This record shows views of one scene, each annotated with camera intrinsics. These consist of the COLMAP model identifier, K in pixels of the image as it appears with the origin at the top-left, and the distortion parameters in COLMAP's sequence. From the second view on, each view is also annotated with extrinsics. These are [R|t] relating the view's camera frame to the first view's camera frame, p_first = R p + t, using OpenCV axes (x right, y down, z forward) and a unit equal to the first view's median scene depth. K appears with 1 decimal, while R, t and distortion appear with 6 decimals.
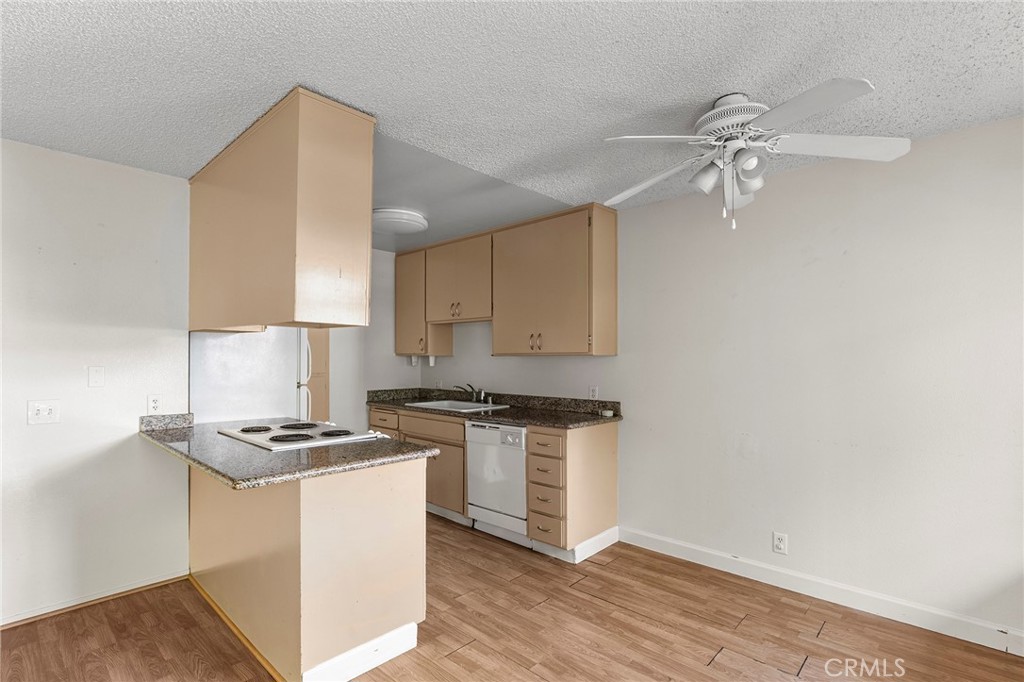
lens RADIAL K [[492.5, 0, 508.0], [0, 492.5, 356.5], [0, 0, 1]] dist [-0.002793, -0.000589]
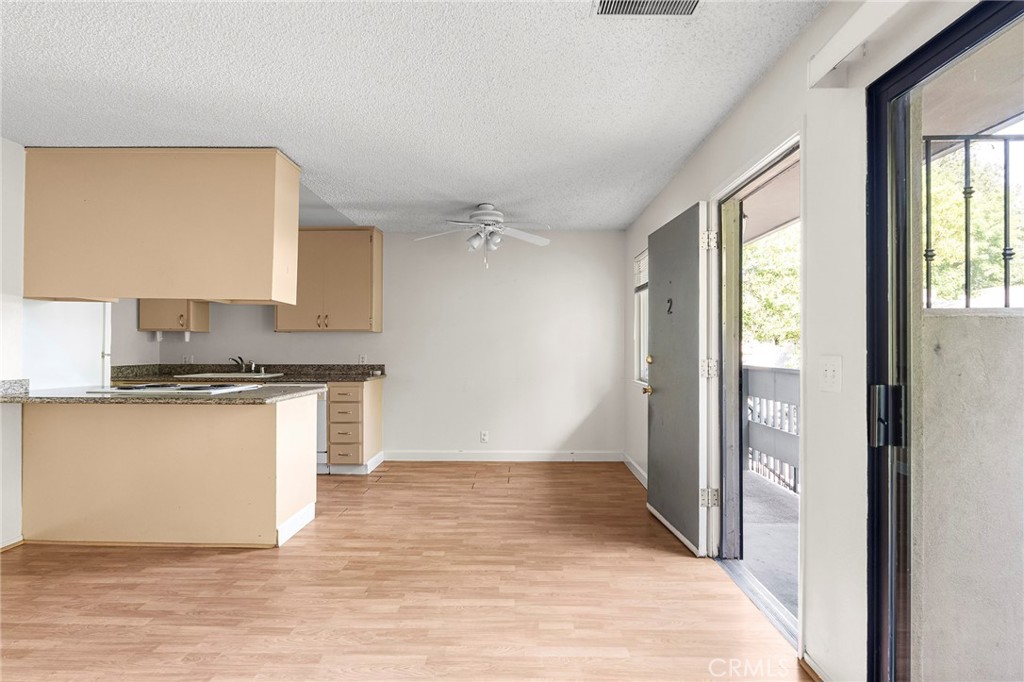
lens RADIAL K [[512.2, 0, 512.0], [0, 512.2, 341.0], [0, 0, 1]] dist [-0.002040, -0.000152]
pose [[0.740700, 0.009132, 0.671774, -0.511532], [-0.002943, 0.999942, -0.010348, 0.037716], [-0.671830, 0.005688, 0.740684, -0.370245]]
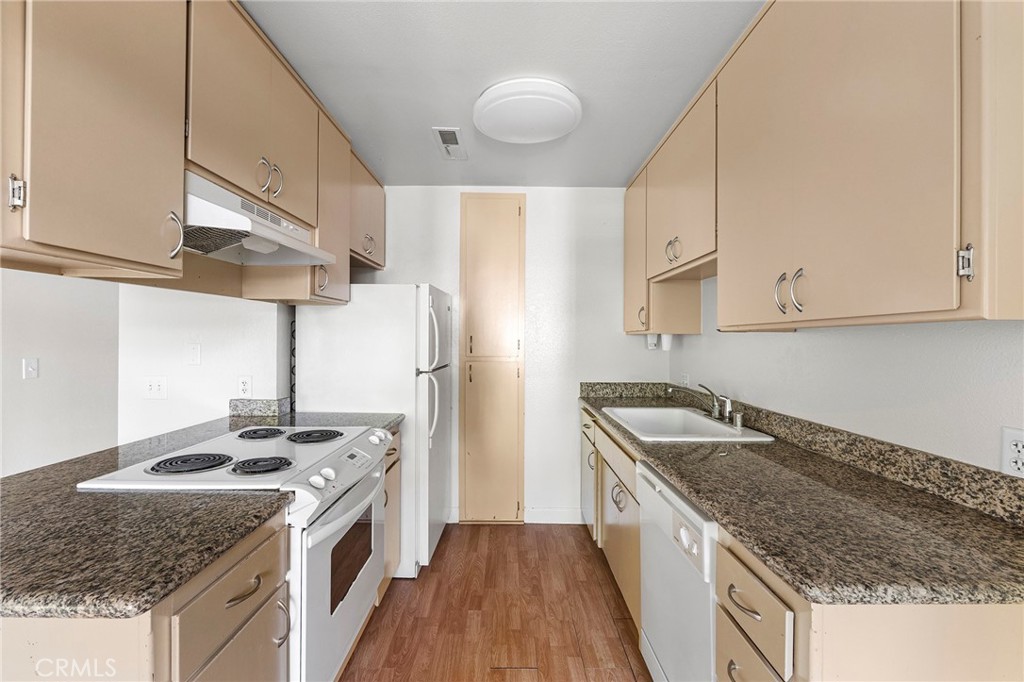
lens RADIAL K [[445.4, 0, 512.0], [0, 445.4, 341.0], [0, 0, 1]] dist [-0.007138, -0.000284]
pose [[0.692747, 0.005039, -0.721163, 0.161432], [-0.002679, 0.999987, 0.004413, 0.007558], [0.721176, -0.001125, 0.692751, 0.636301]]
